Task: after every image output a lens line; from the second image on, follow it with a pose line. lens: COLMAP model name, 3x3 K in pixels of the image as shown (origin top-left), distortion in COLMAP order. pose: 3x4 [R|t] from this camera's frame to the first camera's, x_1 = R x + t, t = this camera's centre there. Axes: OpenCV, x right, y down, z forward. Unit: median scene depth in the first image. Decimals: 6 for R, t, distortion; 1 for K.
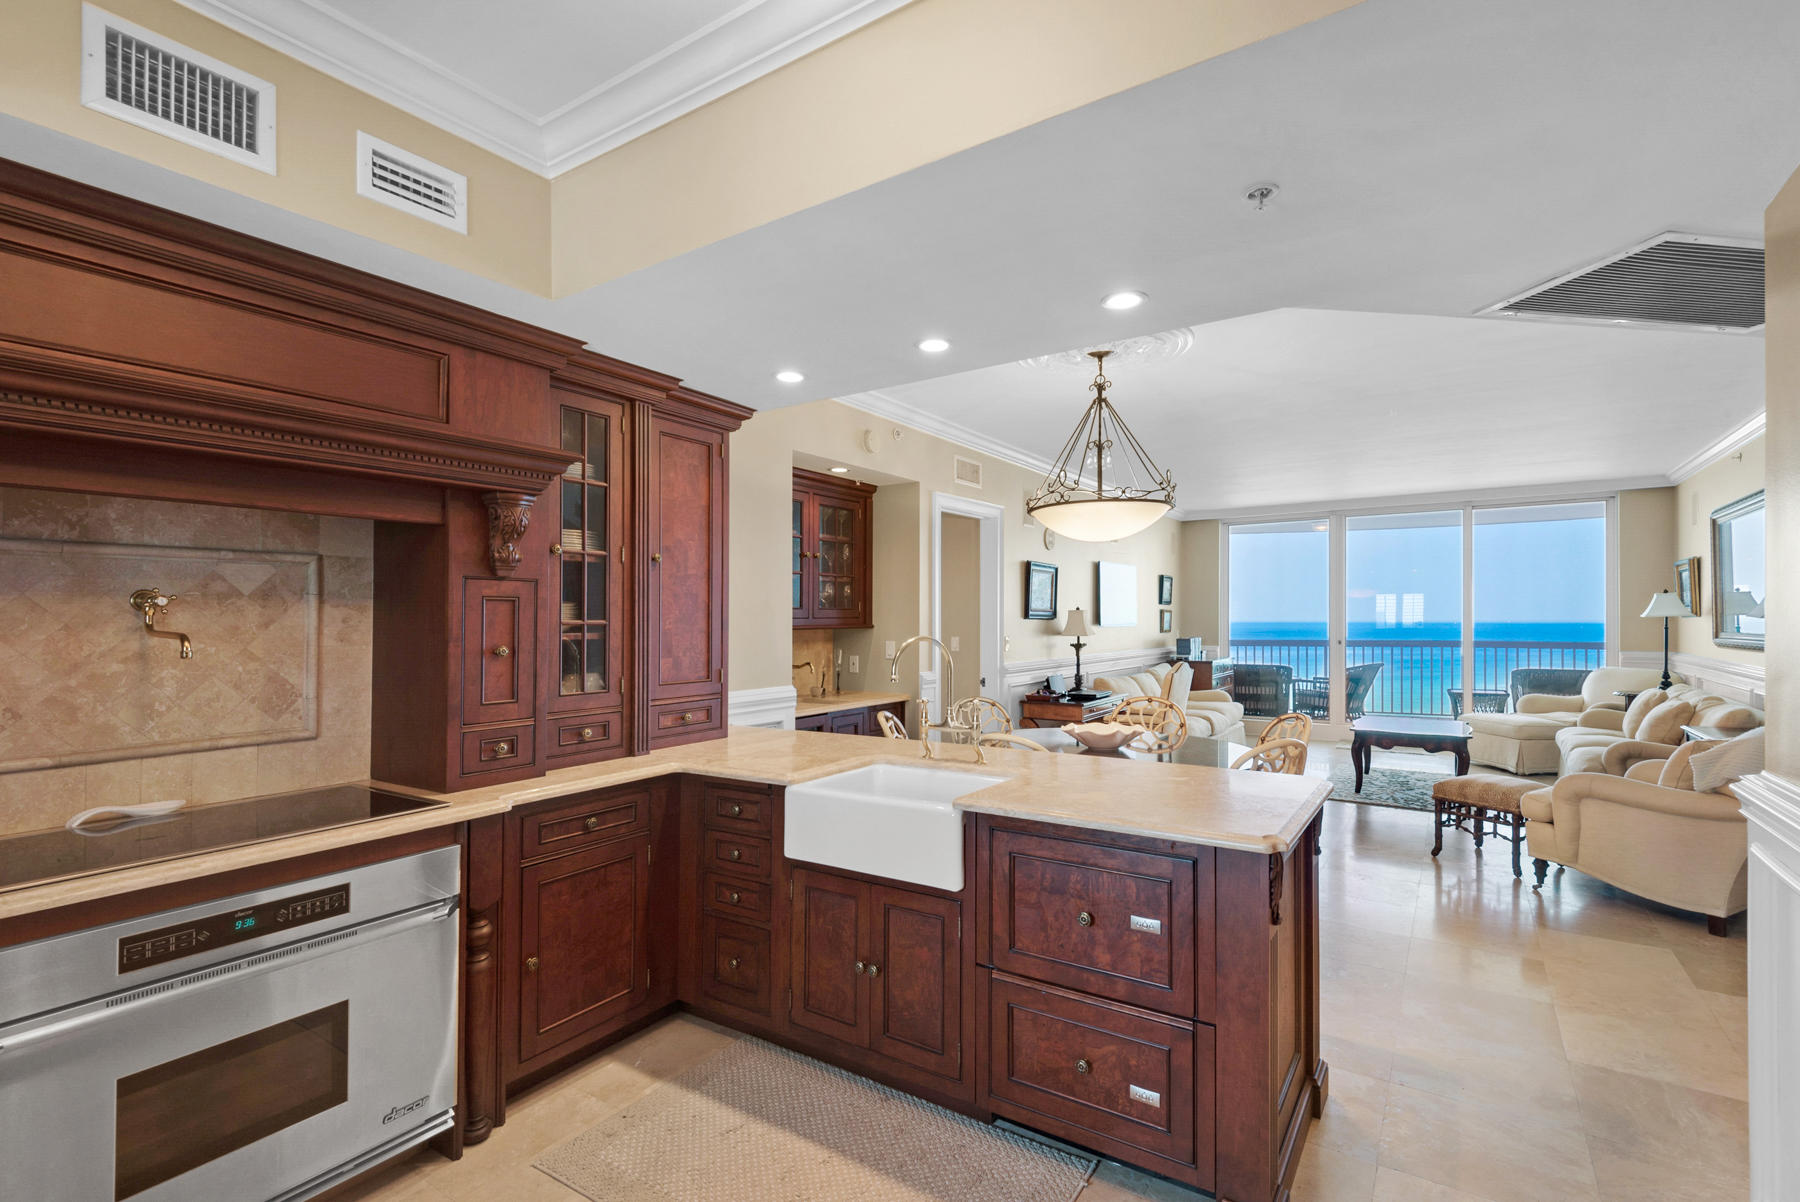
lens RADIAL K [[824.8, 0, 895.6], [0, 824.8, 617.4], [0, 0, 1]] dist [0.022931, -0.009743]
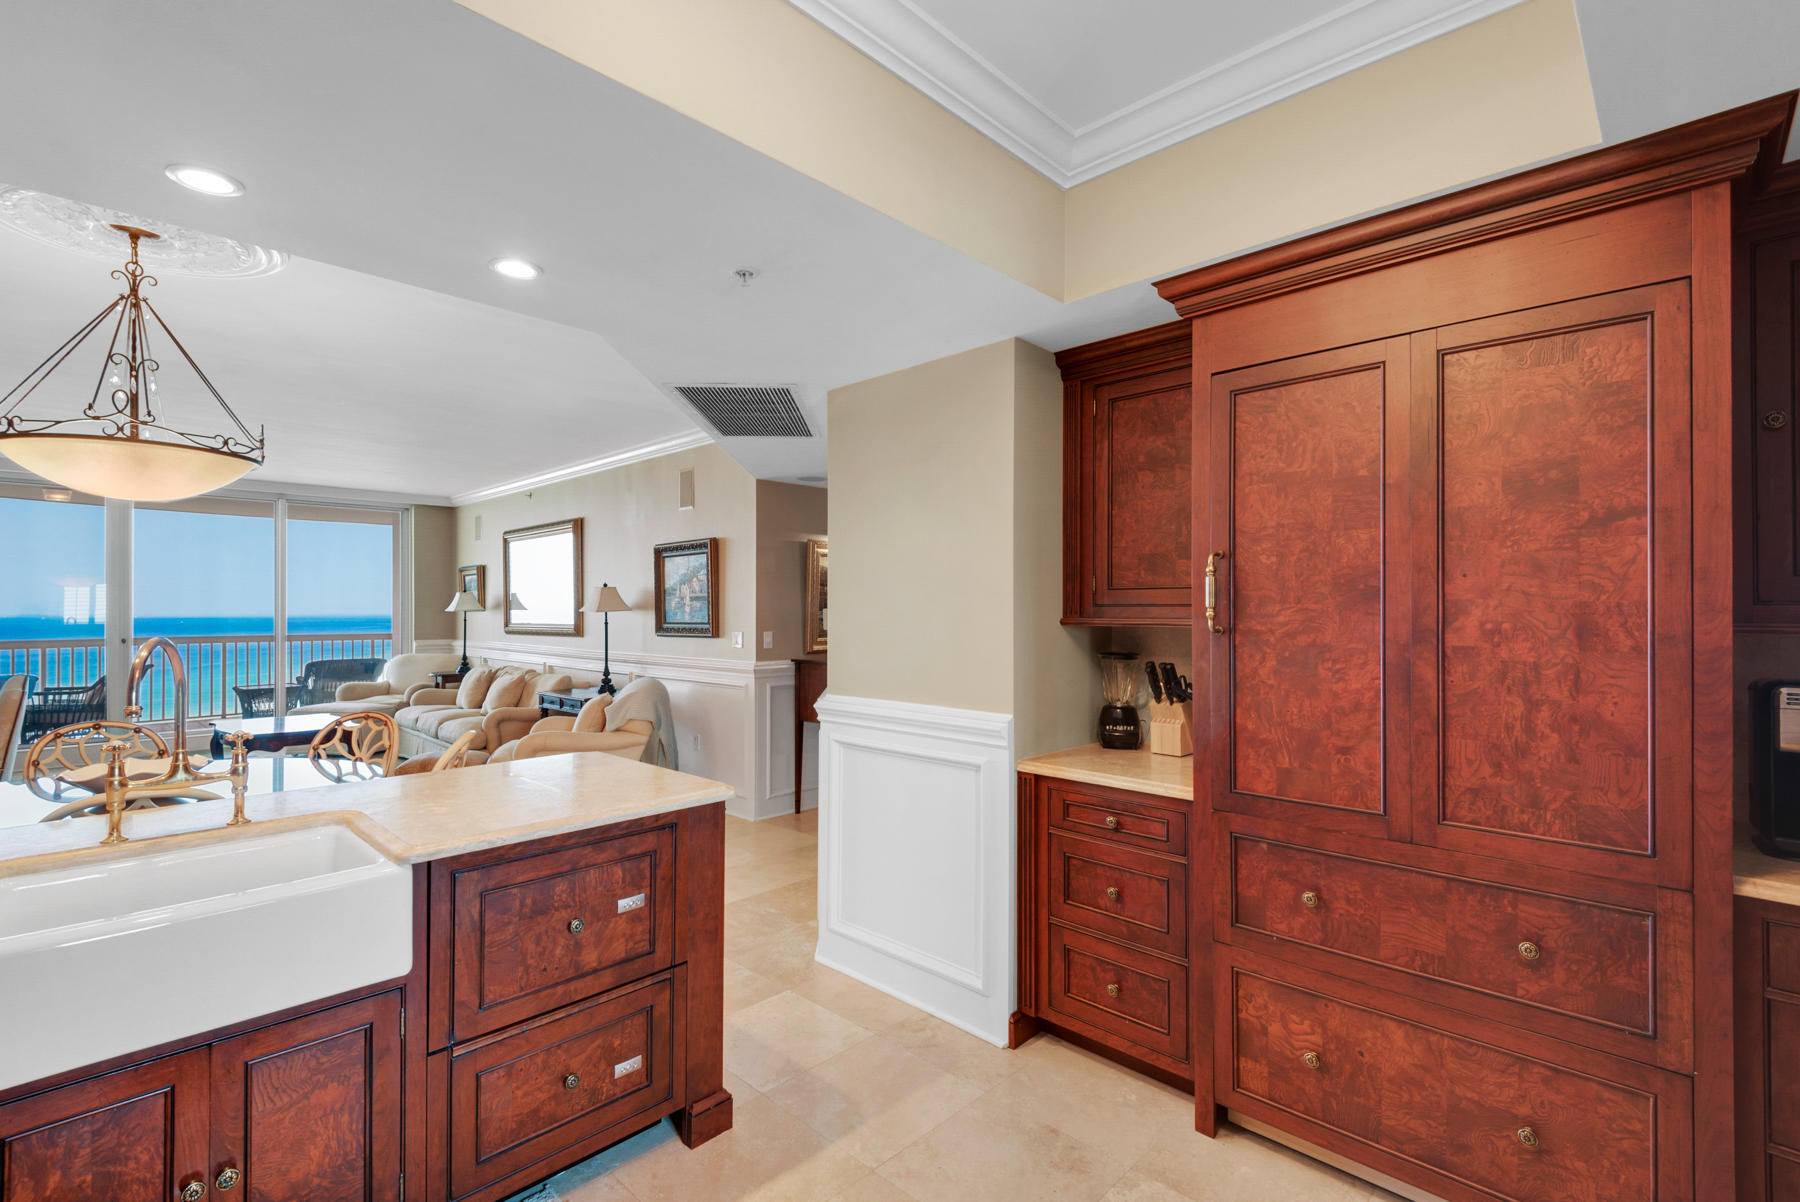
lens RADIAL K [[824.8, 0, 900.3], [0, 824.8, 618.1], [0, 0, 1]] dist [0.022931, -0.009743]
pose [[0.177537, -0.004463, 0.984104, -0.239234], [-0.003603, 0.999980, 0.005185, 0.000845], [-0.984108, -0.004466, 0.177518, 0.171662]]
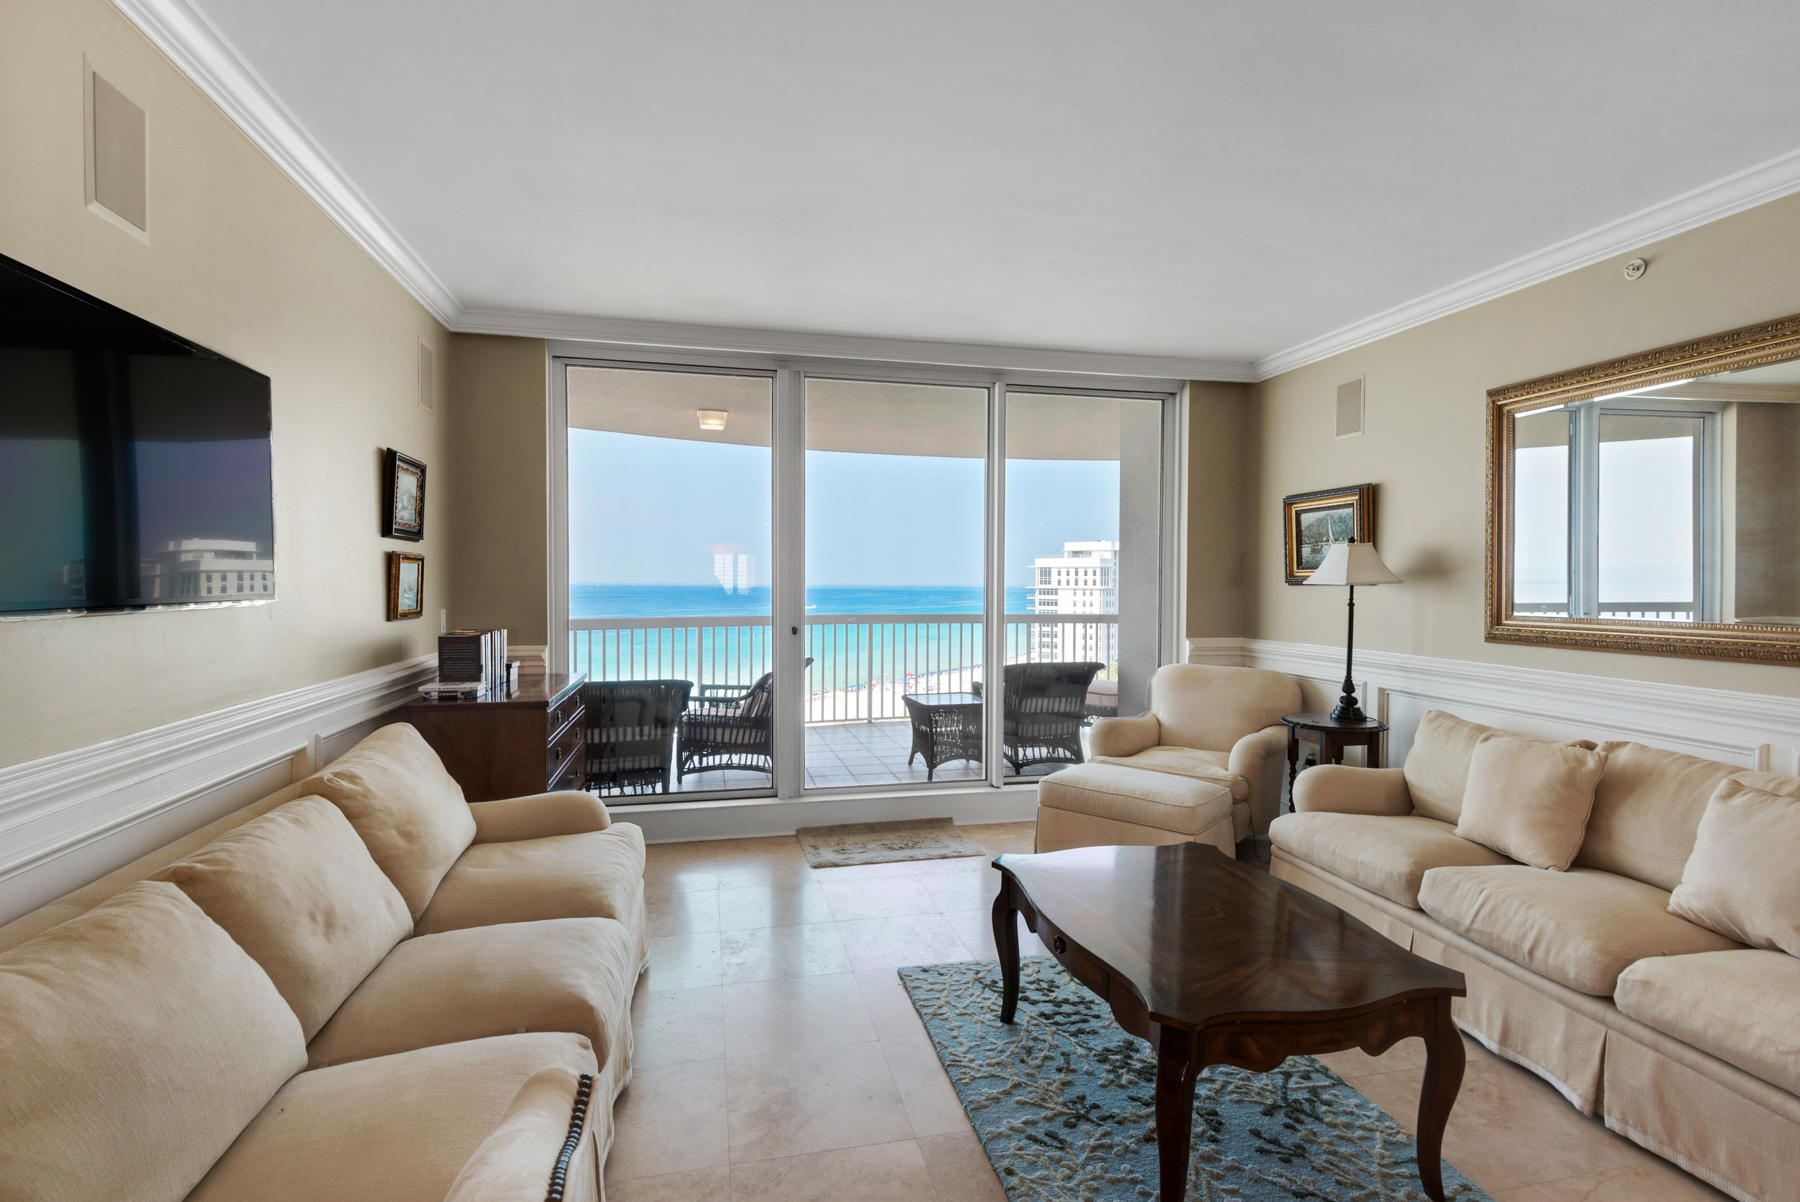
lens RADIAL K [[851.1, 0, 892.9], [0, 851.1, 604.0], [0, 0, 1]] dist [0.004947, -0.001771]
pose [[0.688753, -0.011863, 0.724899, 0.360665], [-0.010894, 0.999584, 0.026709, 0.000819], [-0.724914, -0.026293, 0.688337, 1.047693]]
